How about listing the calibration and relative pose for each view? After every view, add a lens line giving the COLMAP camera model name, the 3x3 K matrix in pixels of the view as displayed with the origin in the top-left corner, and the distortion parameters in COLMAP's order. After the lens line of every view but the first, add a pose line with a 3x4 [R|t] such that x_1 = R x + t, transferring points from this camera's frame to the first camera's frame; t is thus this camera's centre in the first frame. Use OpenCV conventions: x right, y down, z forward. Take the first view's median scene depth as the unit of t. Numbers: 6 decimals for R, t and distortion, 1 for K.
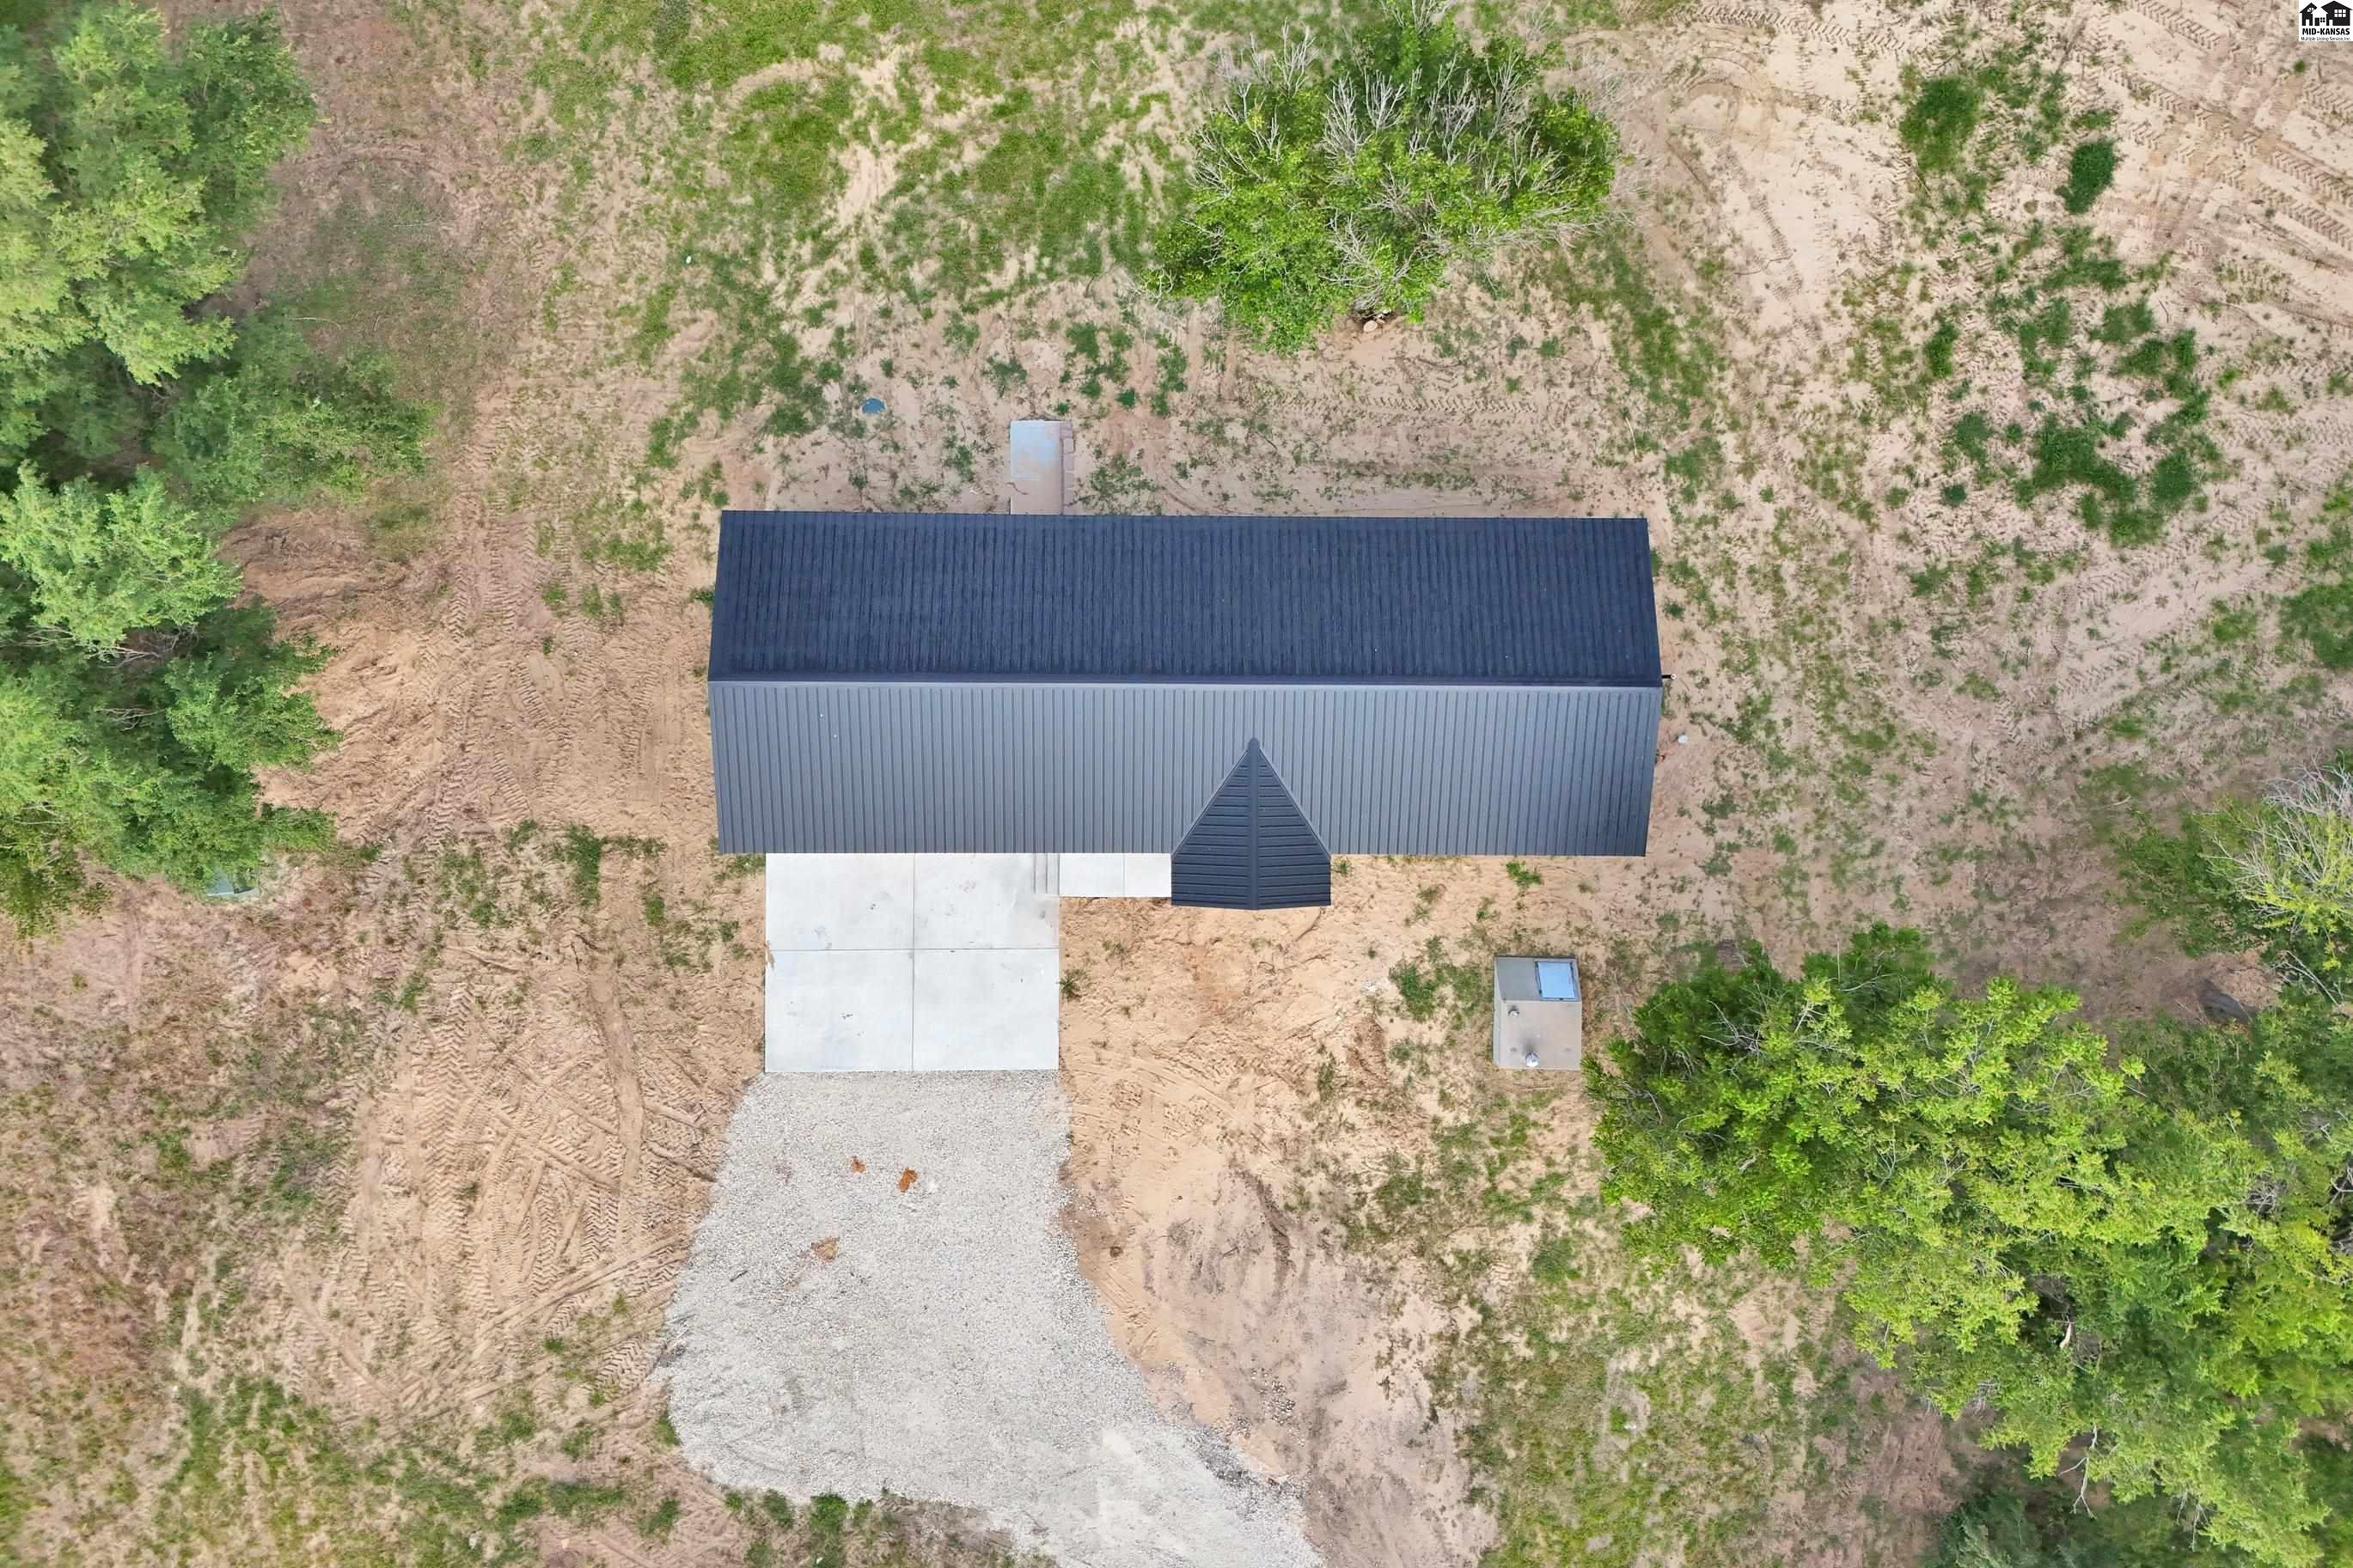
lens RADIAL K [[1635.6, 0, 1175.0], [0, 1635.6, 750.3], [0, 0, 1]] dist [0.061254, -0.094714]
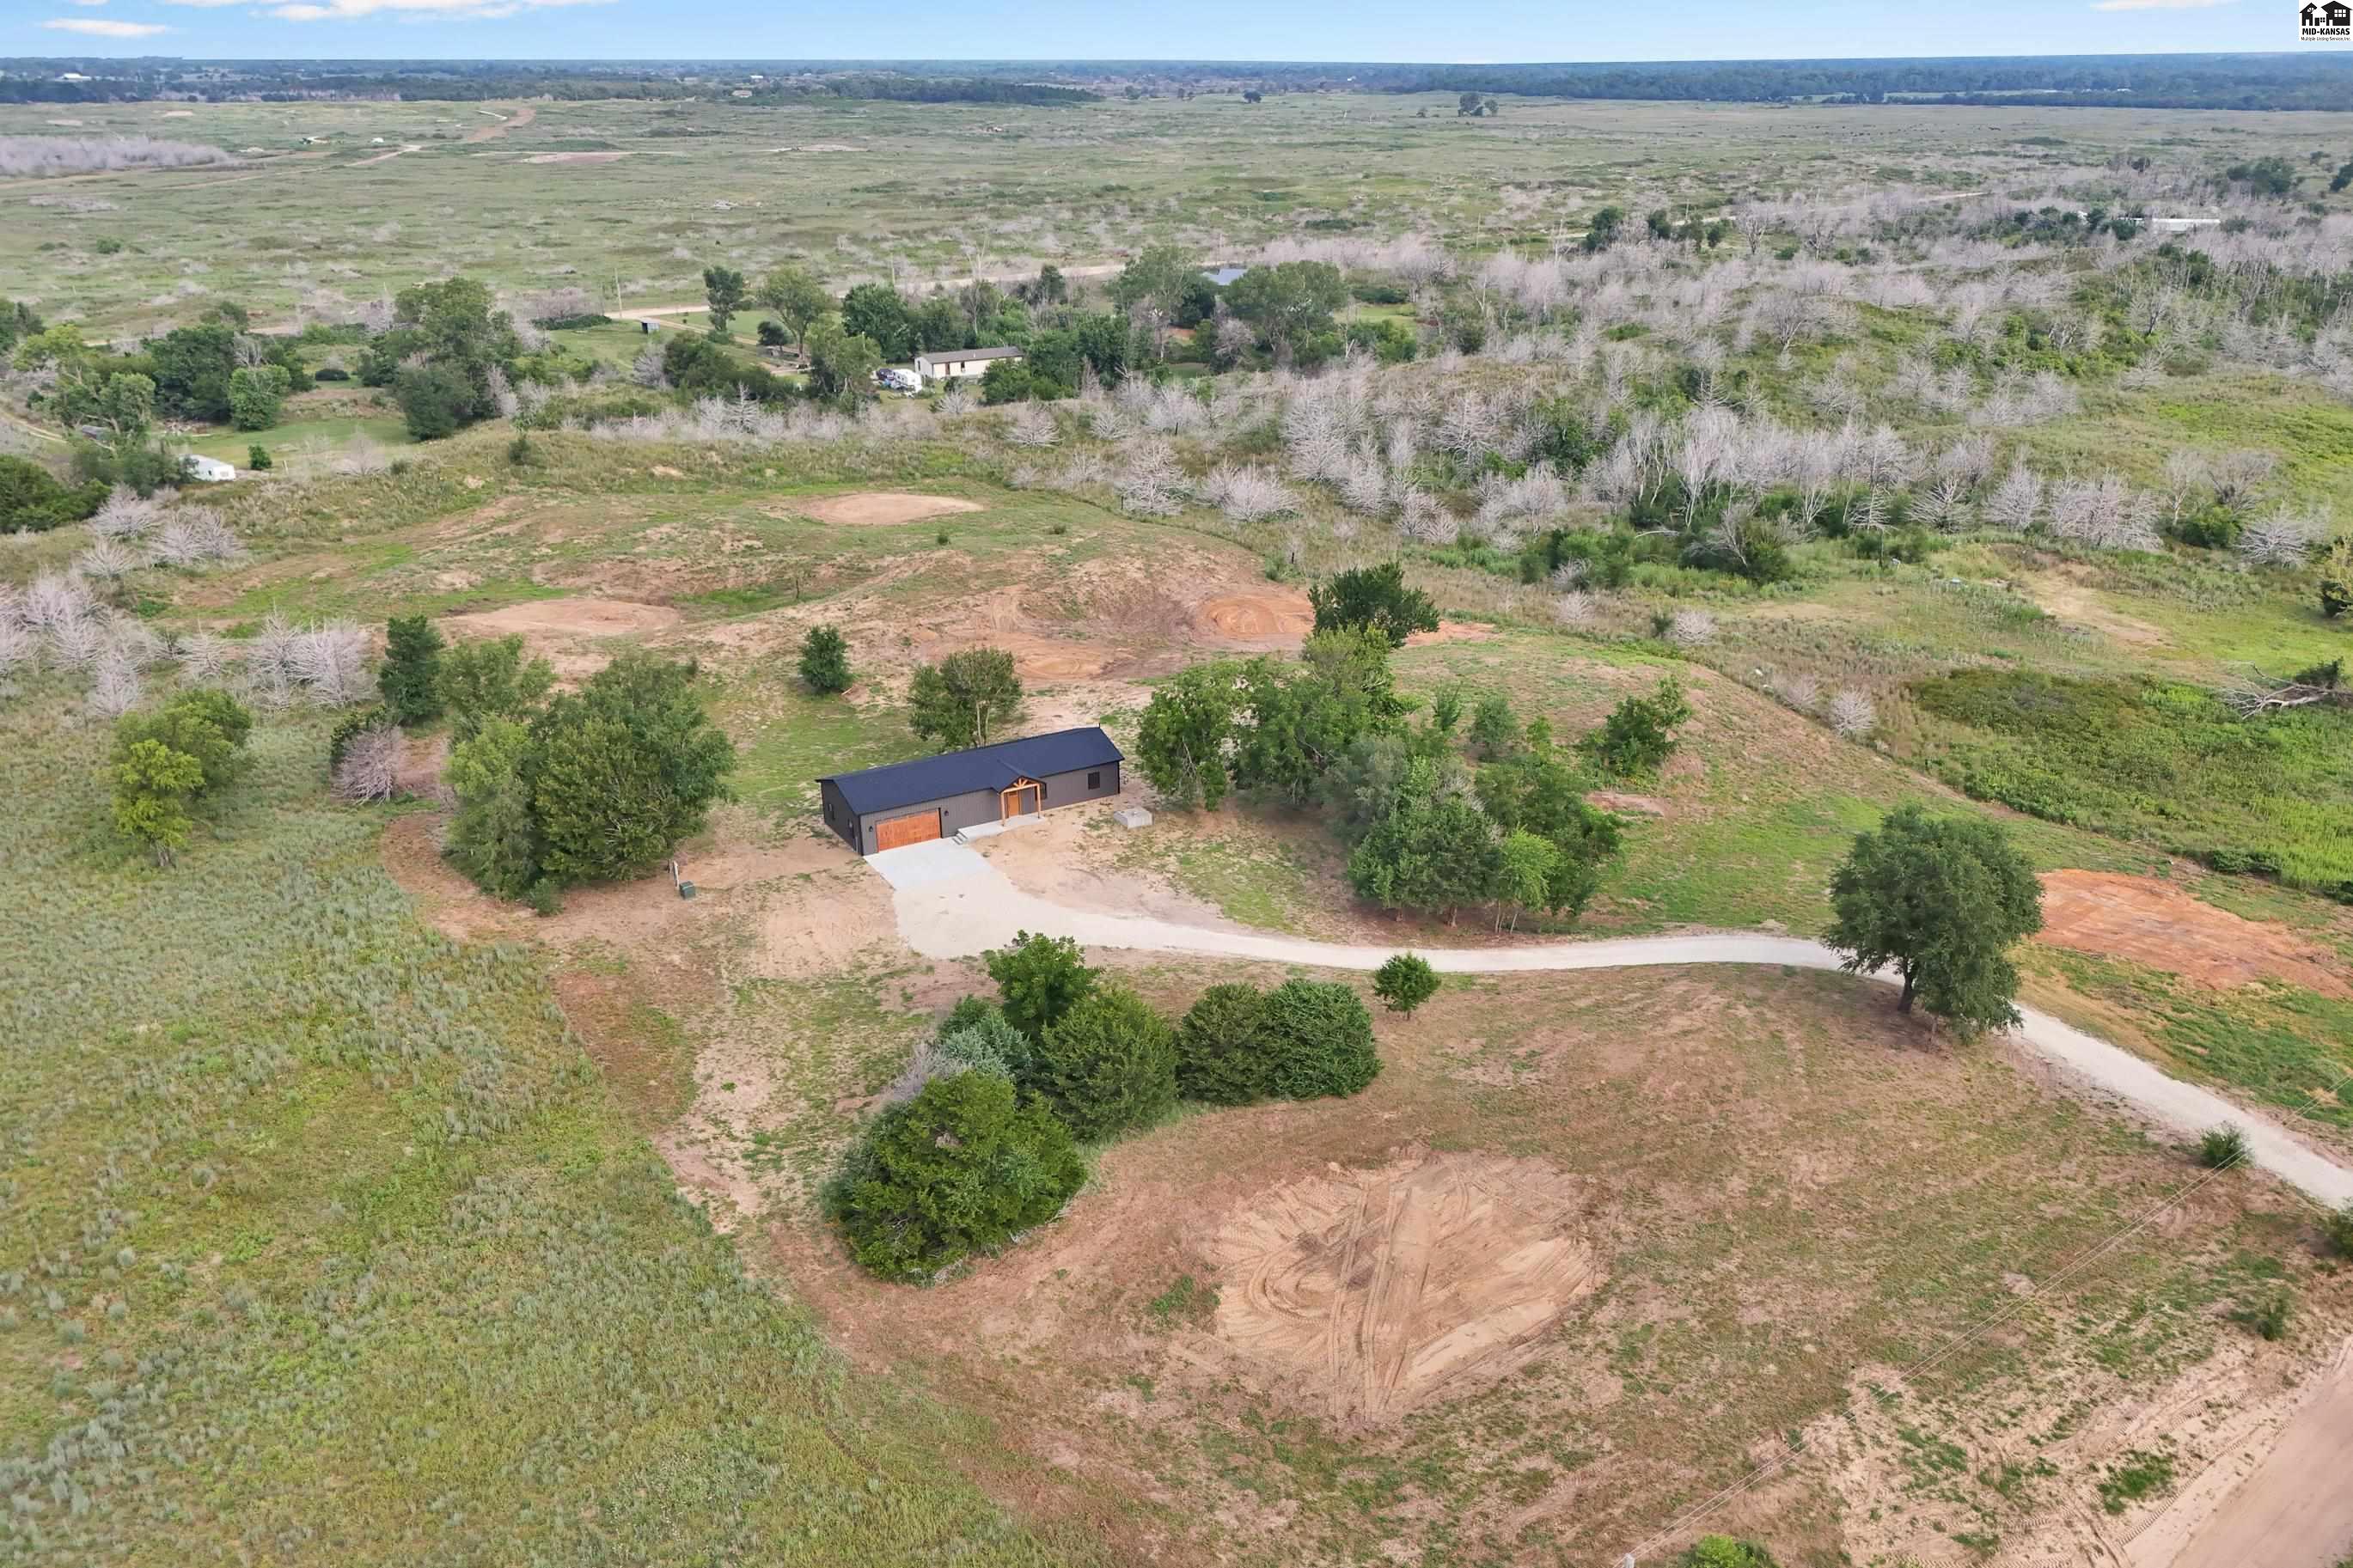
lens RADIAL K [[1849.2, 0, 1179.7], [0, 1849.2, 778.7], [0, 0, 1]] dist [0.071808, -0.060324]
pose [[0.856093, -0.209093, 0.472636, -1.244746], [0.516625, 0.321015, -0.793755, 2.777535], [0.014246, 0.923704, 0.382841, -0.334511]]
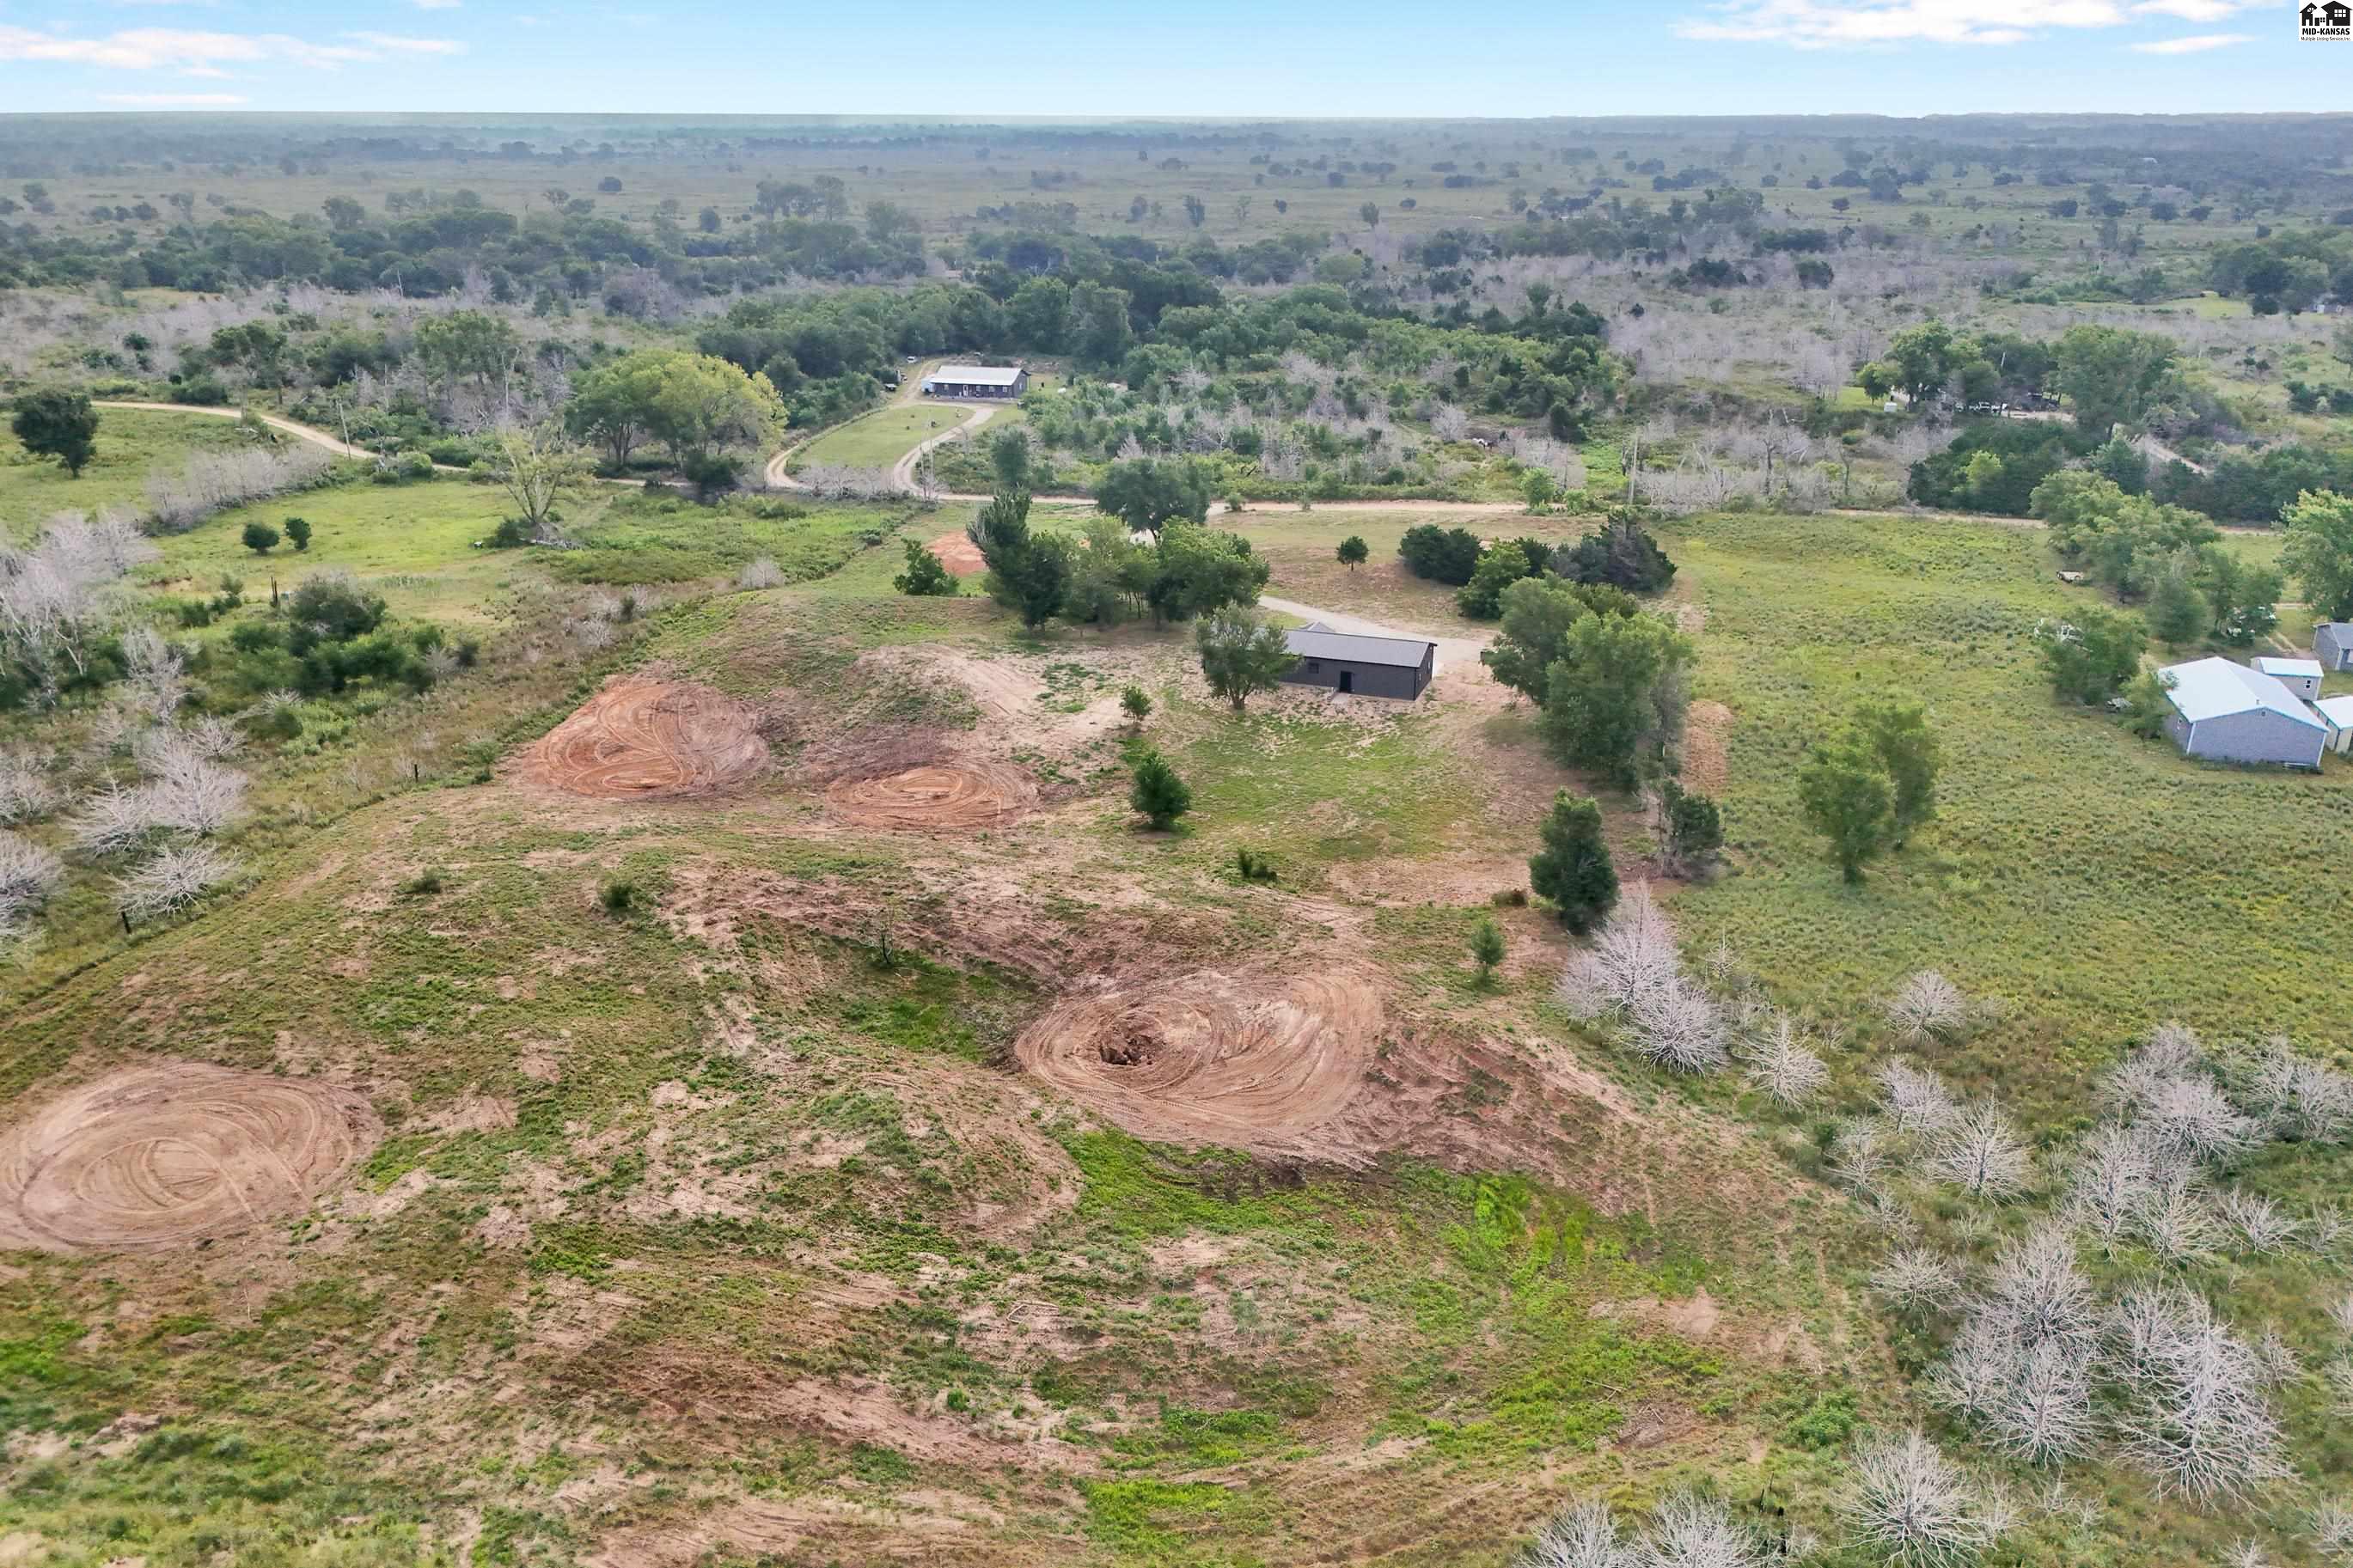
lens RADIAL K [[1787.4, 0, 1177.0], [0, 1787.4, 728.1], [0, 0, 1]] dist [0.070940, -0.064447]
pose [[-0.939982, -0.124361, 0.317755, -1.024491], [0.341057, -0.313324, 0.886289, -3.874726], [-0.010660, 0.941468, 0.336933, -0.297538]]
